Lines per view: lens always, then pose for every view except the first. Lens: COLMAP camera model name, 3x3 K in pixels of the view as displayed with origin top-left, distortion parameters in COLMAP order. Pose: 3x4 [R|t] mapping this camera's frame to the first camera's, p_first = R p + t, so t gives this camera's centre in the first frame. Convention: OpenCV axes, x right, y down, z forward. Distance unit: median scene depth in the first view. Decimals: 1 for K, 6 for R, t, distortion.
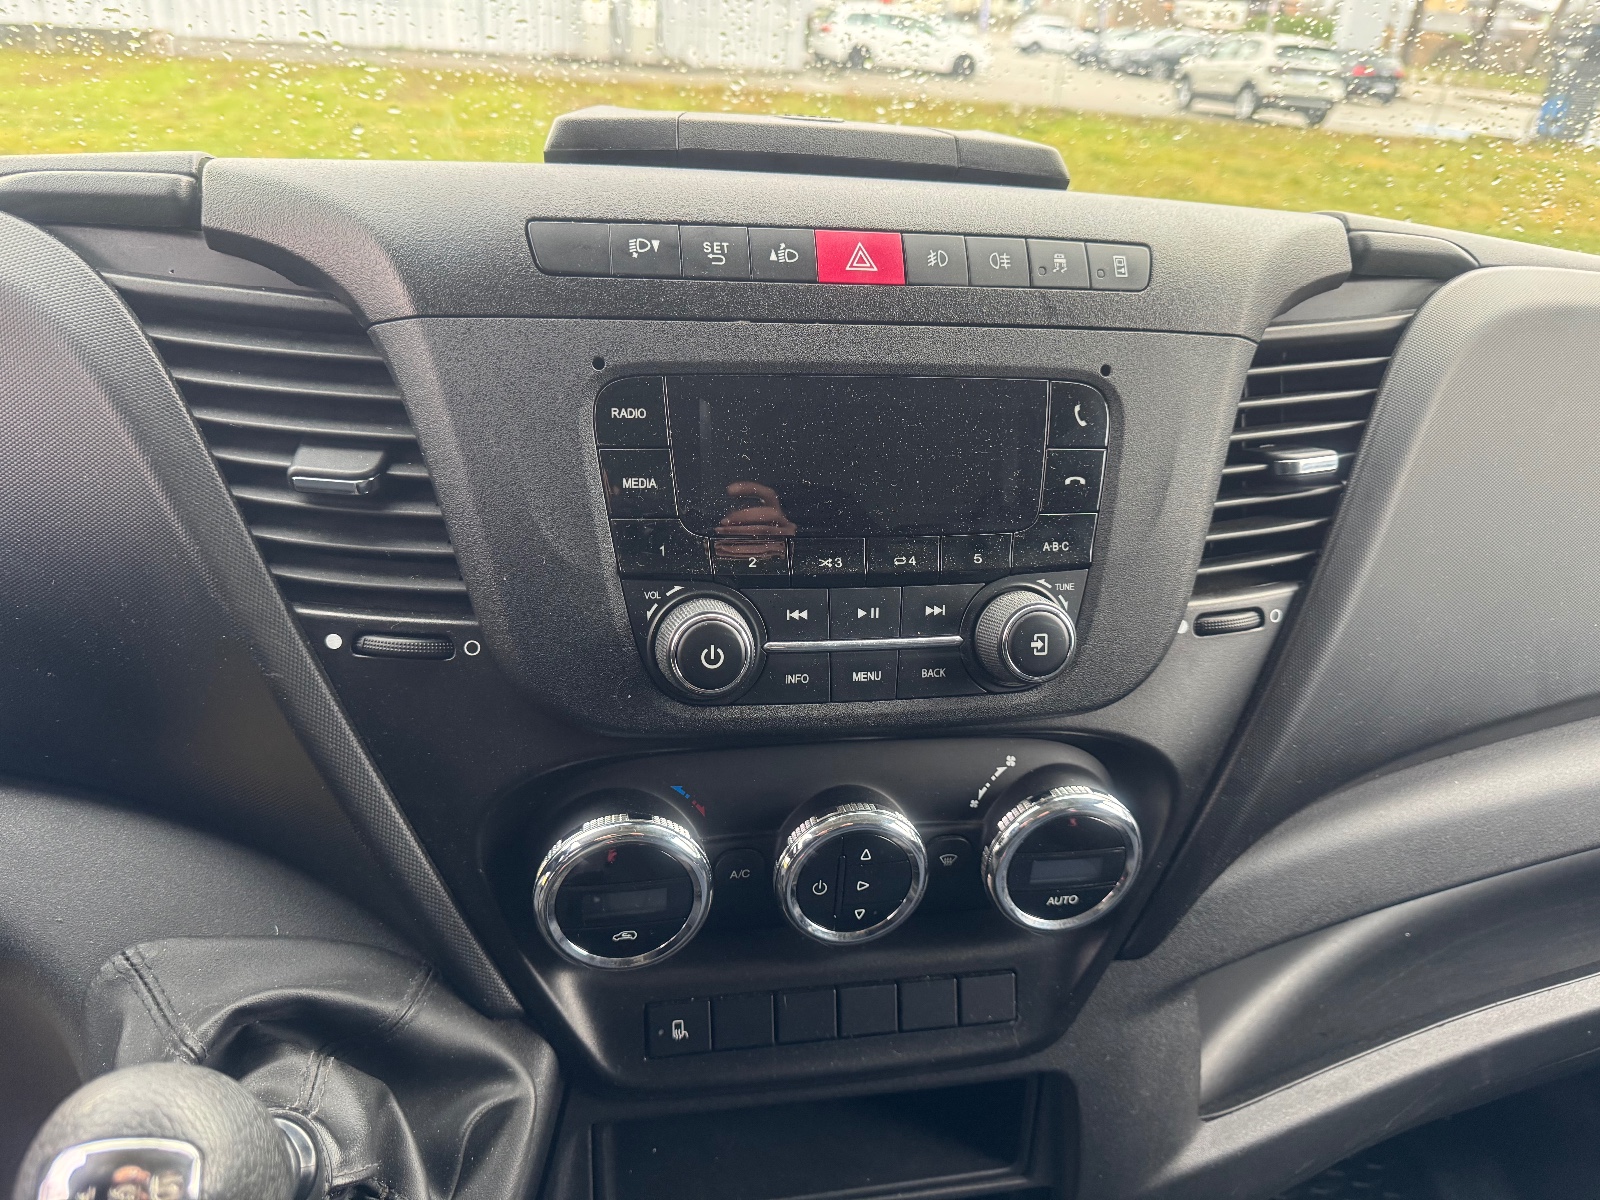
lens RADIAL K [[1132.2, 0, 801.1], [0, 1132.2, 607.5], [0, 0, 1]] dist [-0.011639, -0.021688]
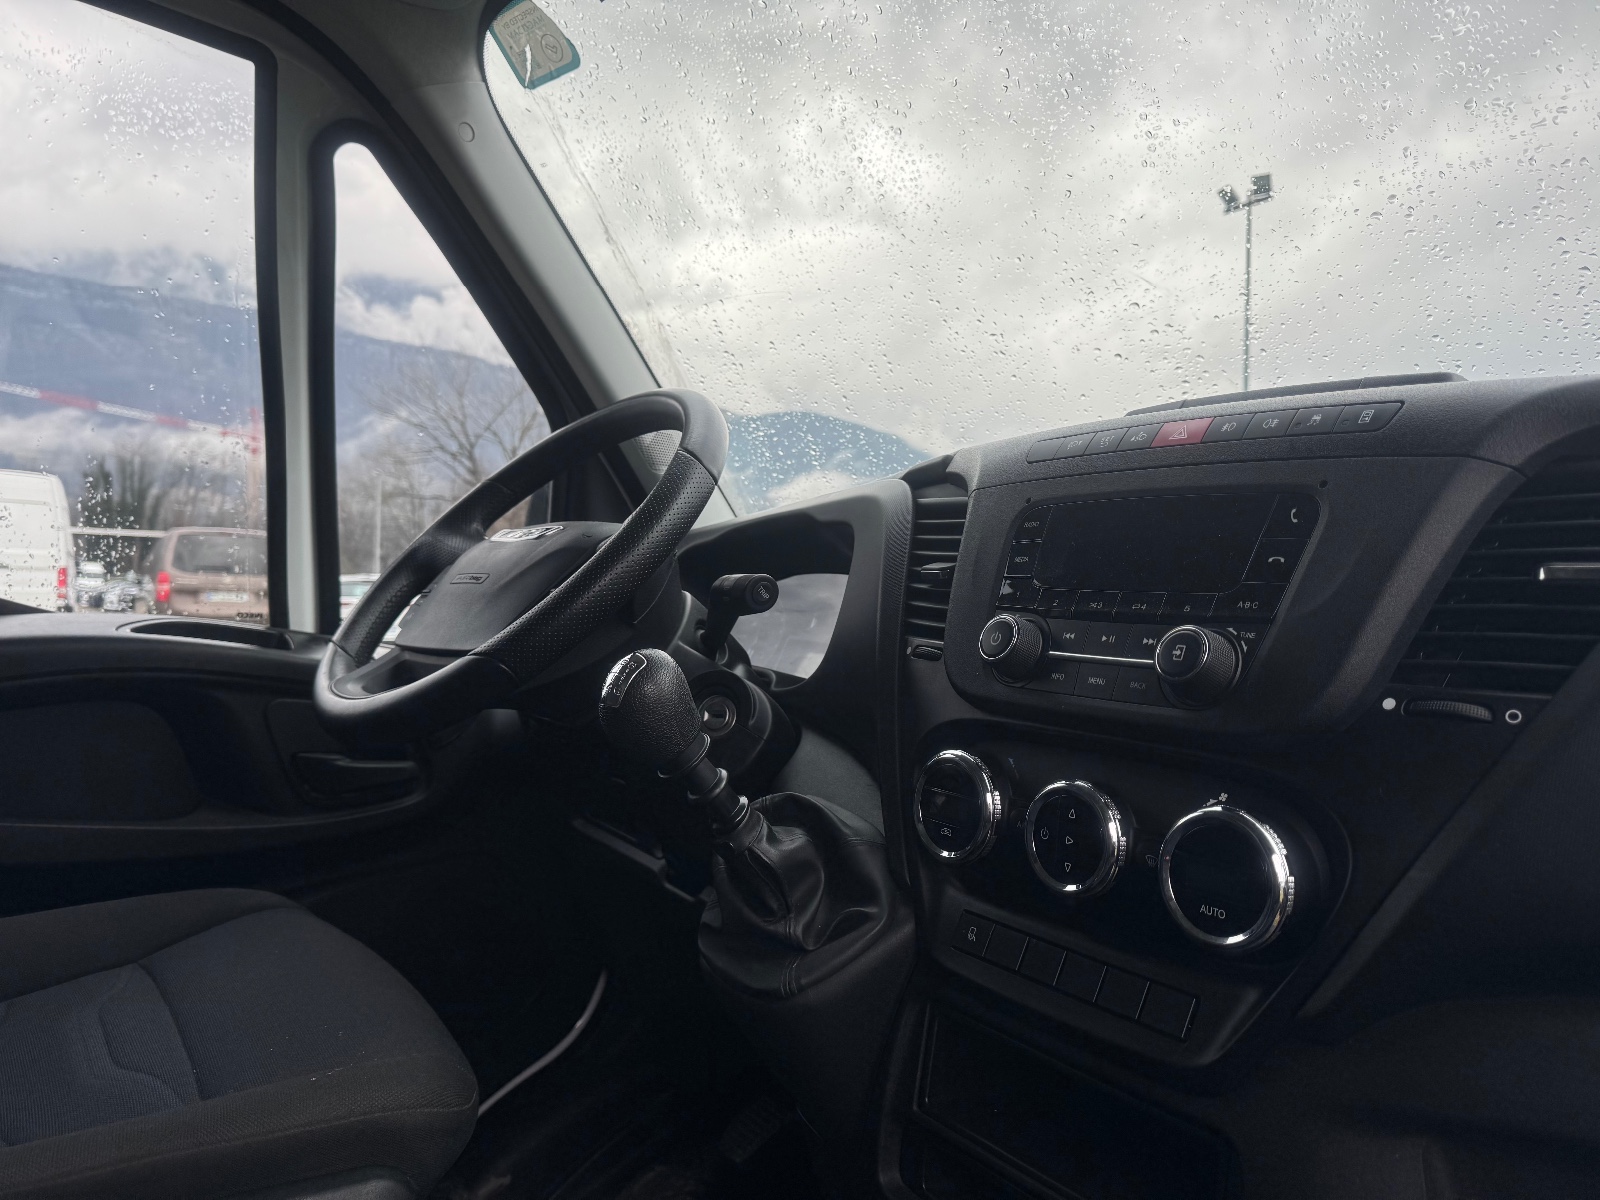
lens RADIAL K [[1132.2, 0, 814.8], [0, 1132.2, 605.8], [0, 0, 1]] dist [-0.011639, -0.021688]
pose [[0.443285, -0.040249, -0.895476, 1.155984], [-0.409682, 0.879452, -0.242332, 0.458892], [0.797282, 0.474283, 0.373359, 0.130355]]
